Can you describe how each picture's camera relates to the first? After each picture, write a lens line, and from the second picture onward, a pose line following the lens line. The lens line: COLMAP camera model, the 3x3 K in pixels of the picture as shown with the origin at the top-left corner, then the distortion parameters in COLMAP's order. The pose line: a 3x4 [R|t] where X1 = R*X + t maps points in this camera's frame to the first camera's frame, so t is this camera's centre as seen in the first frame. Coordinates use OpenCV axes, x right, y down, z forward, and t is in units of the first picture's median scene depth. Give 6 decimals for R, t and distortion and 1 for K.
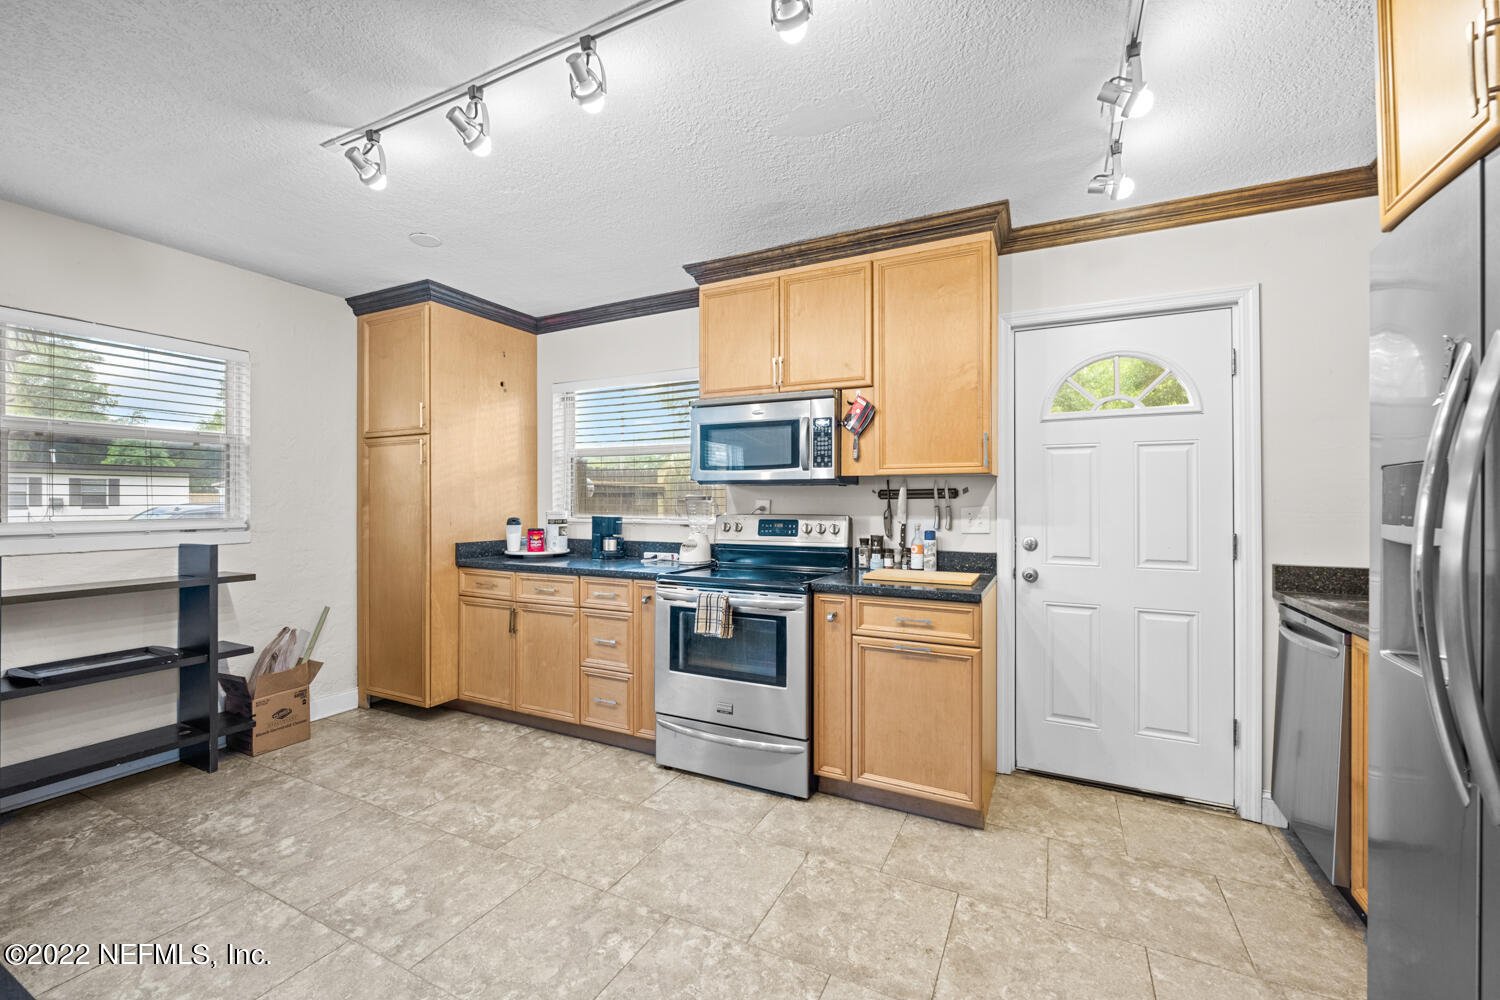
lens RADIAL K [[622.6, 0, 749.5], [0, 622.6, 497.0], [0, 0, 1]] dist [-0.003458, -0.000272]
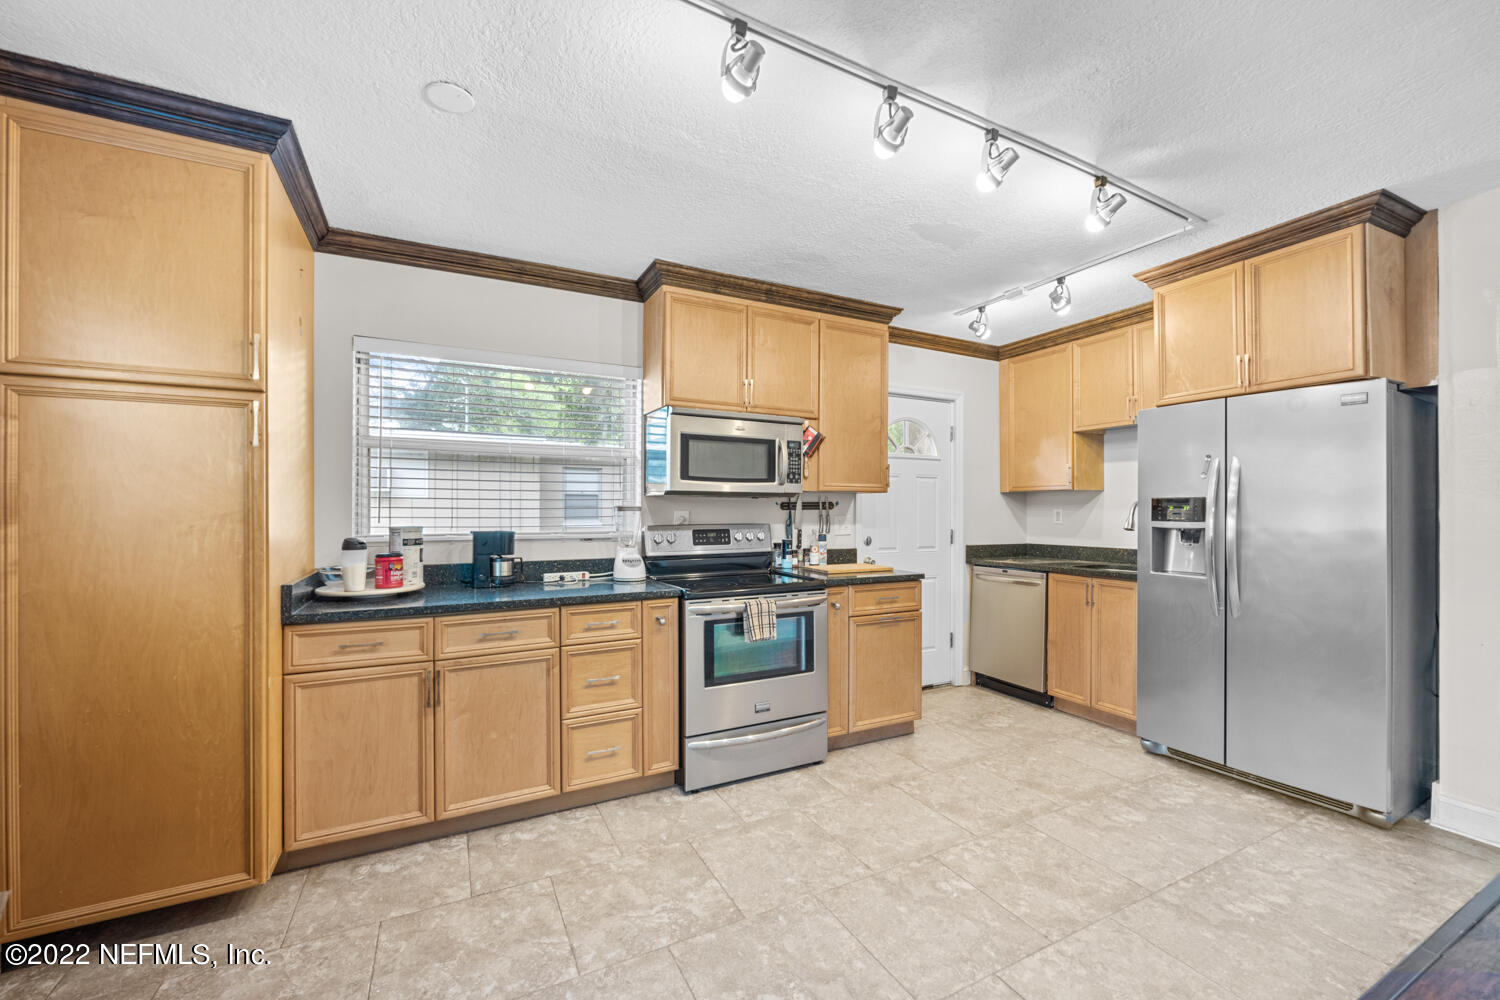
lens RADIAL K [[603.2, 0, 756.4], [0, 603.2, 507.7], [0, 0, 1]] dist [-0.003293, -0.000283]
pose [[0.577498, 0.001817, 0.816390, -0.806625], [-0.005668, 0.999982, 0.001783, -0.002750], [-0.816372, -0.005657, 0.577498, 0.377783]]
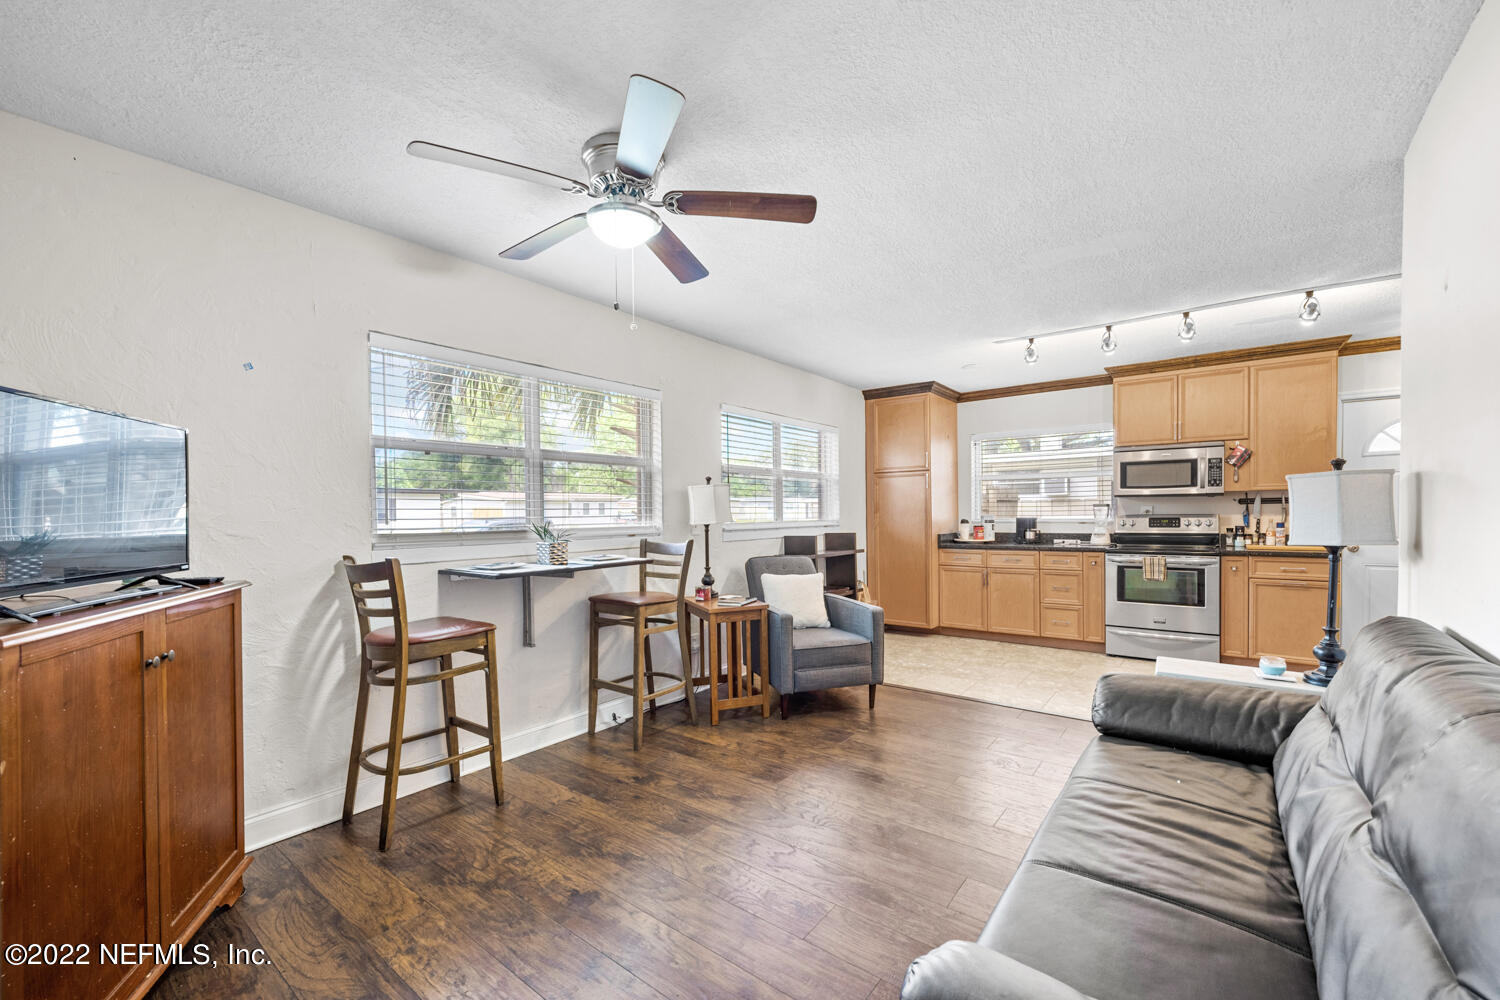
lens RADIAL K [[628.9, 0, 735.7], [0, 628.9, 523.6], [0, 0, 1]] dist [-0.000969, -0.000055]
pose [[0.981371, -0.008211, -0.191948, -0.817706], [0.012704, 0.999673, 0.022191, 0.000482], [0.191703, -0.024216, 0.981154, -0.936297]]
